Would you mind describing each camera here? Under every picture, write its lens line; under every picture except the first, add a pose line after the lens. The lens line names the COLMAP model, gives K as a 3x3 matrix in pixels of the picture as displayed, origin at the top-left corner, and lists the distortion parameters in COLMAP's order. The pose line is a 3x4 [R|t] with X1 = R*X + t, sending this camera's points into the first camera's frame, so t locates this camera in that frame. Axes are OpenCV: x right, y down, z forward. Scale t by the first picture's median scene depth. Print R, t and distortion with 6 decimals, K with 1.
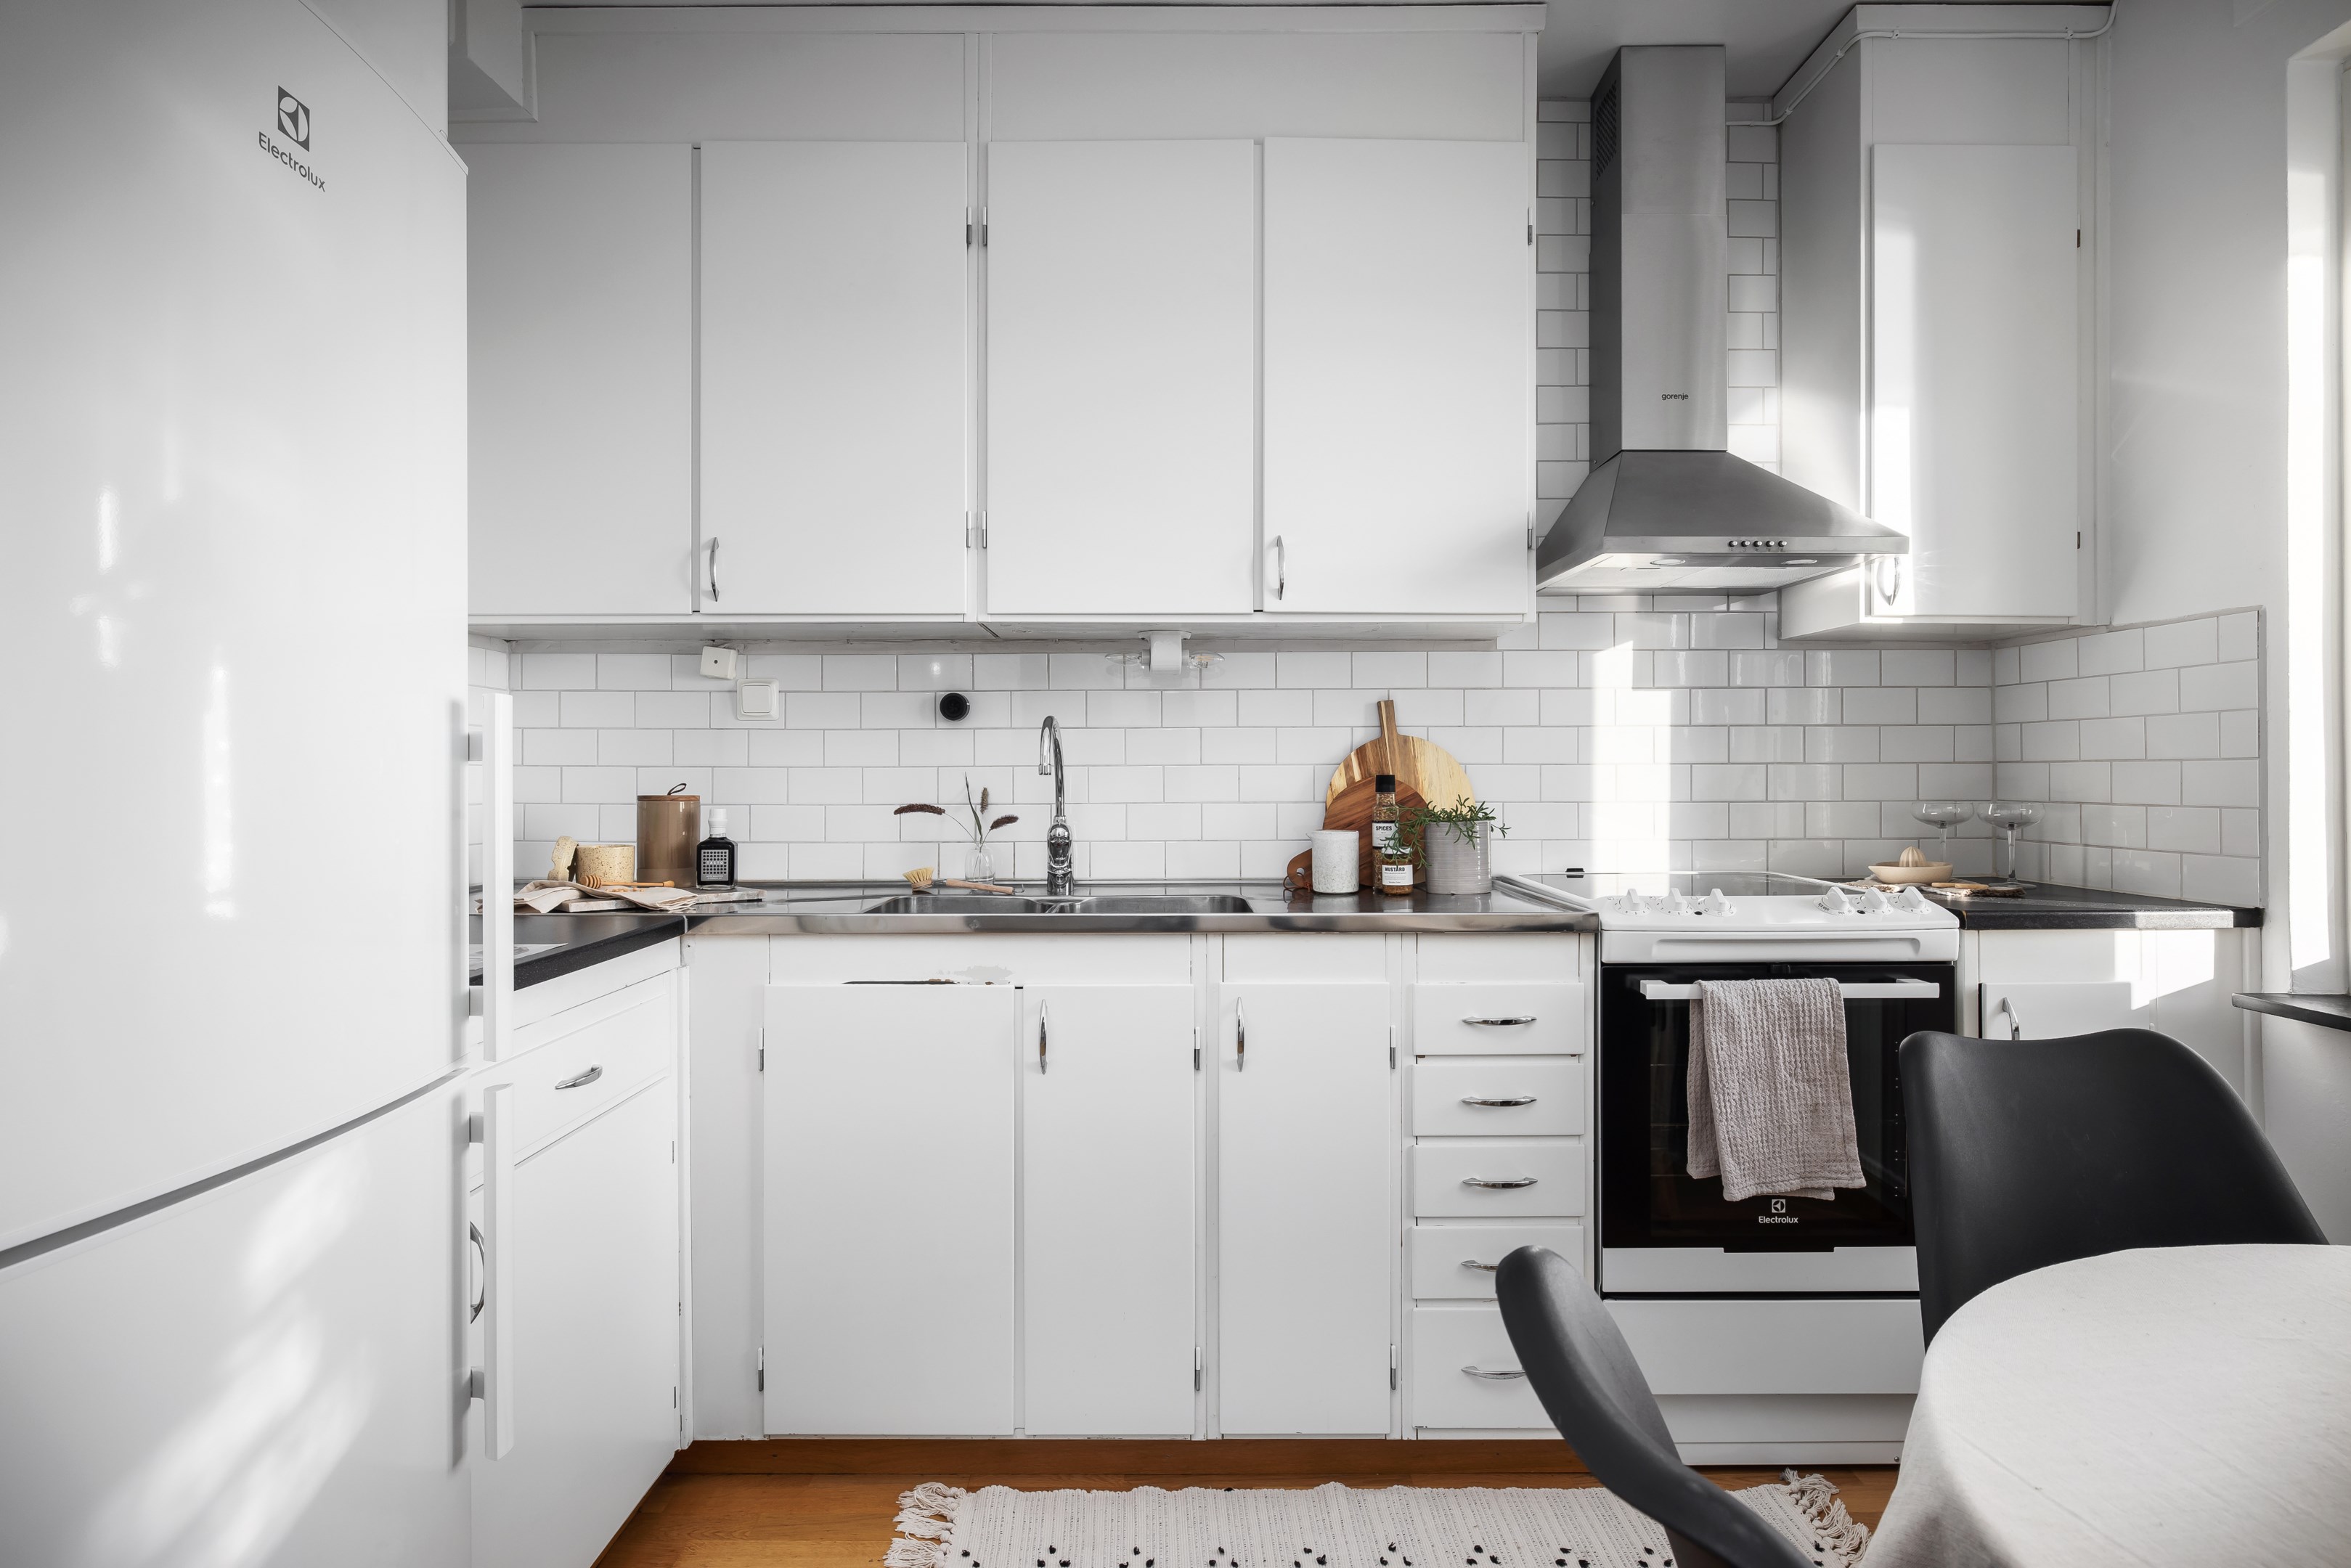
lens RADIAL K [[1277.9, 0, 1190.5], [0, 1277.9, 773.8], [0, 0, 1]] dist [0.005648, 0.000247]
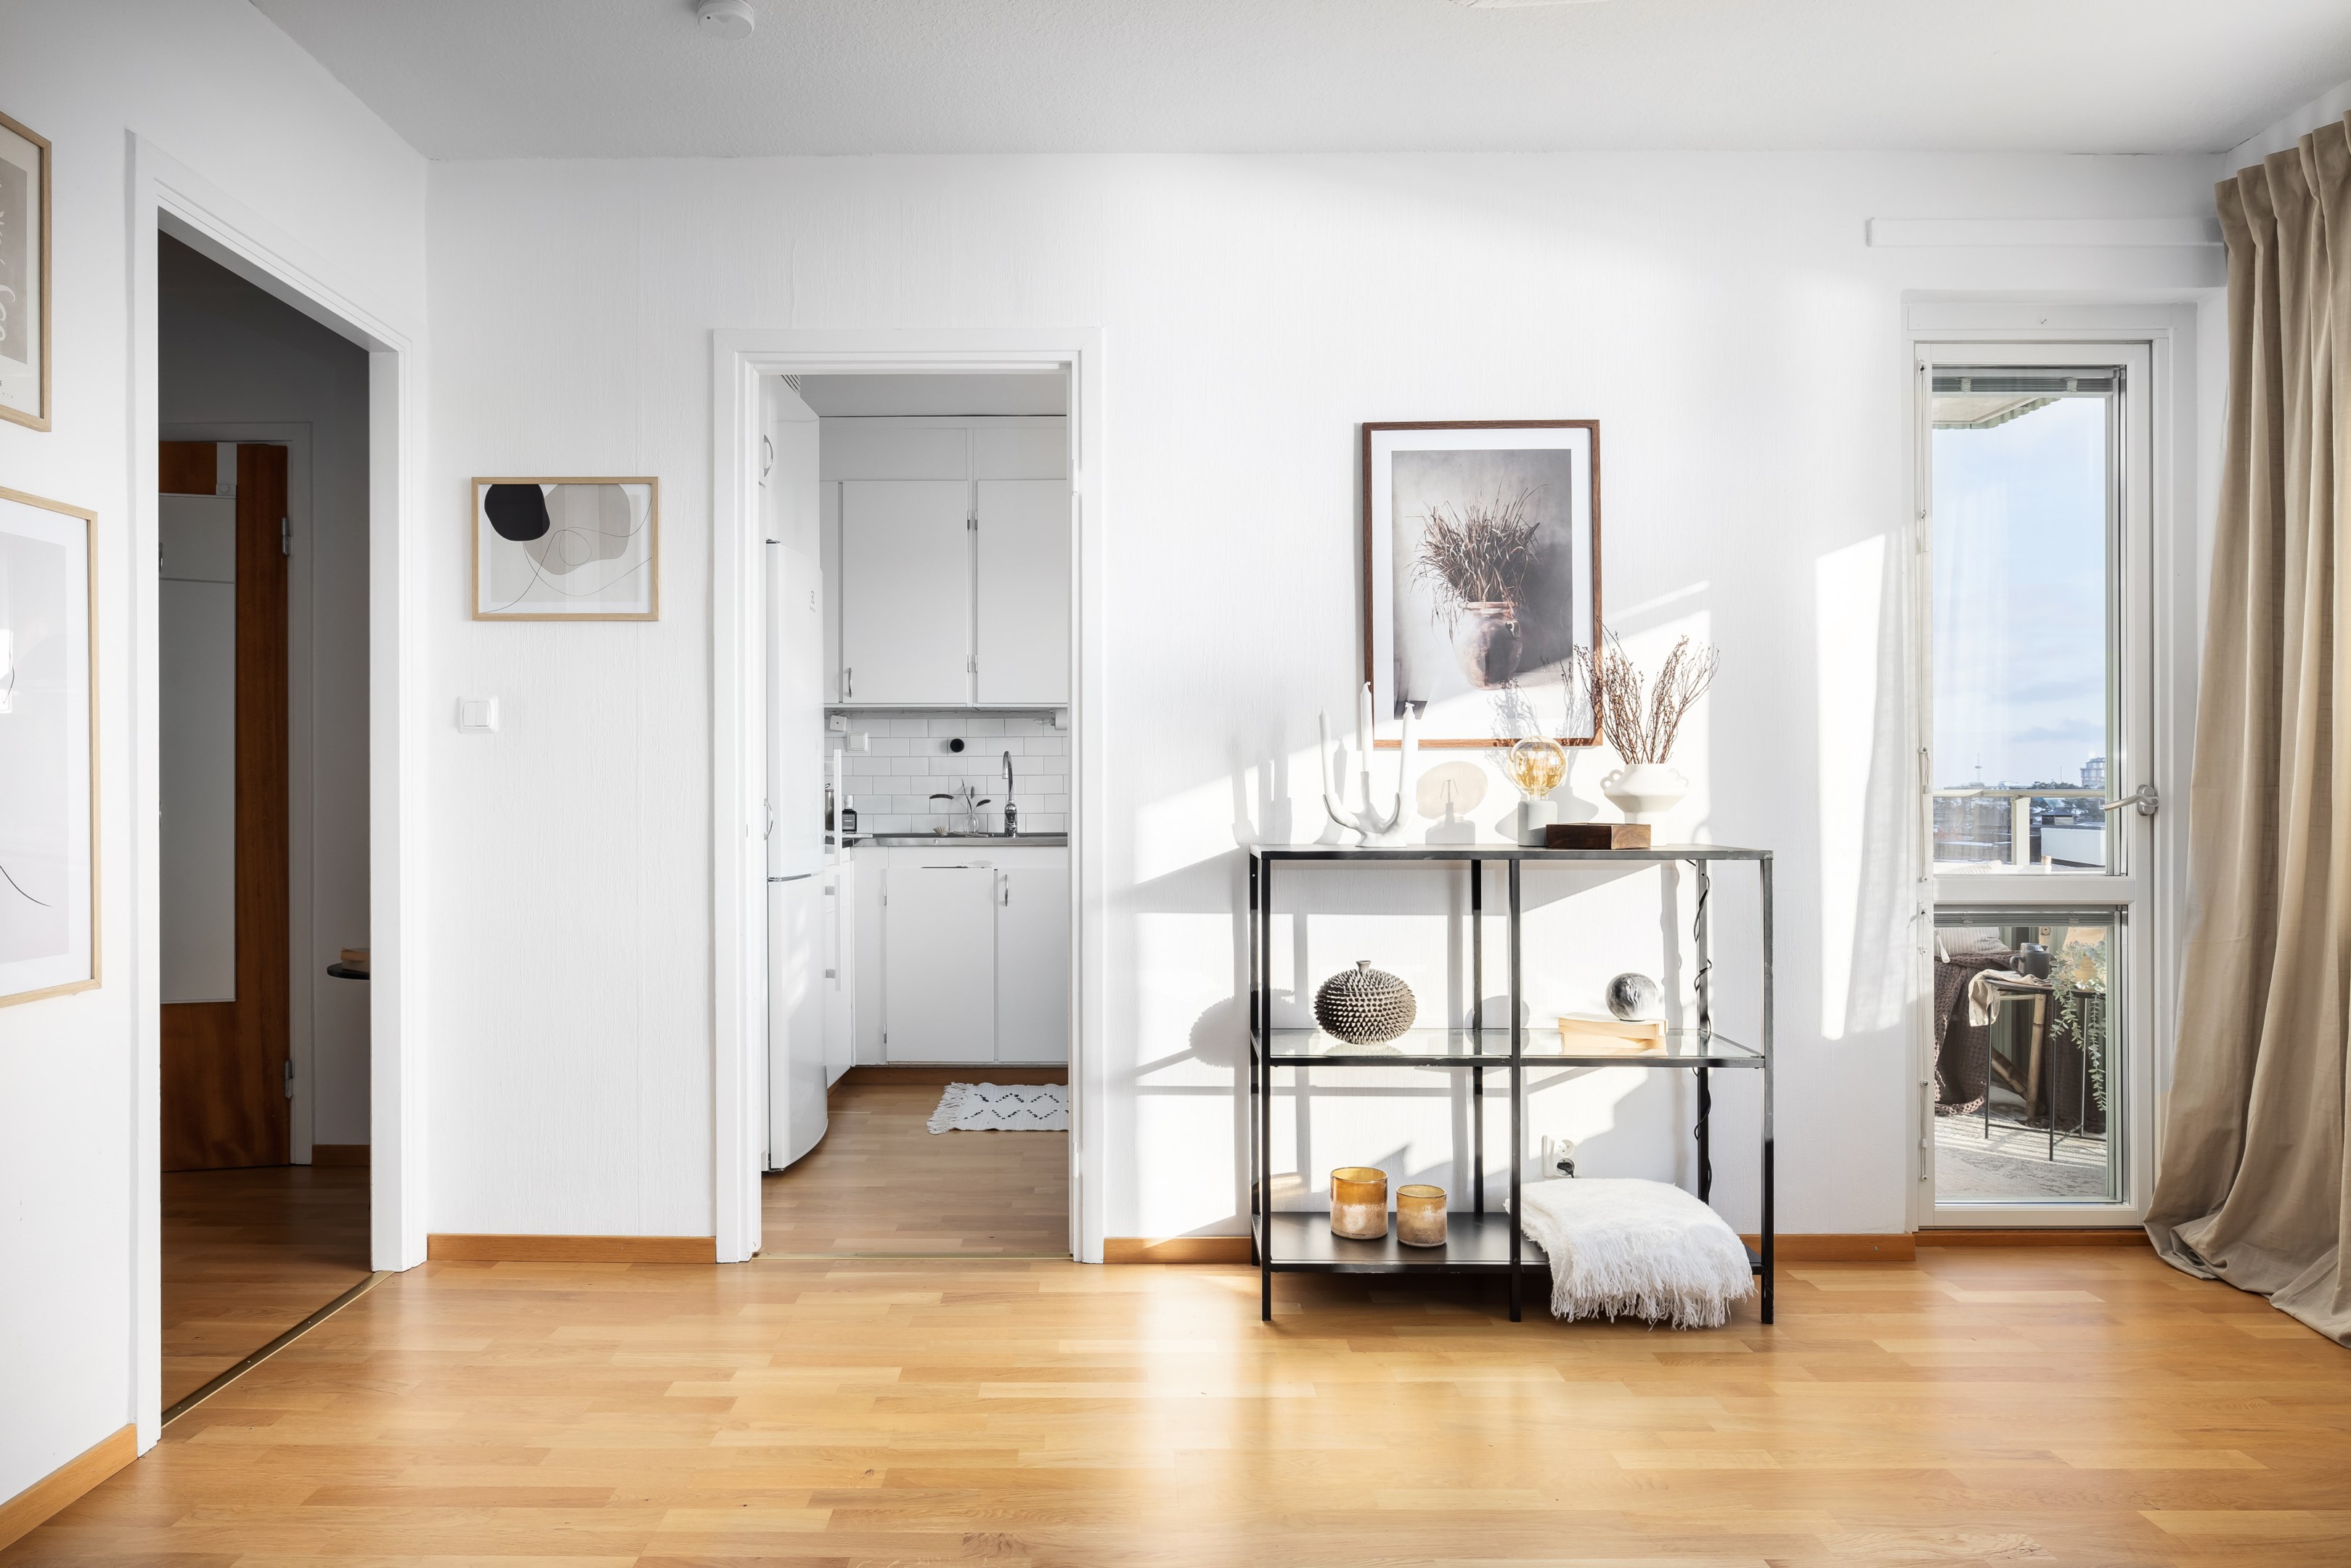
lens RADIAL K [[1470.5, 0, 1153.8], [0, 1470.5, 791.8], [0, 0, 1]] dist [0.016126, 0.001406]
pose [[0.999929, 0.000780, 0.011863, 0.105029], [-0.000838, 0.999988, 0.004865, 0.009296], [-0.011859, -0.004875, 0.999918, -1.443003]]
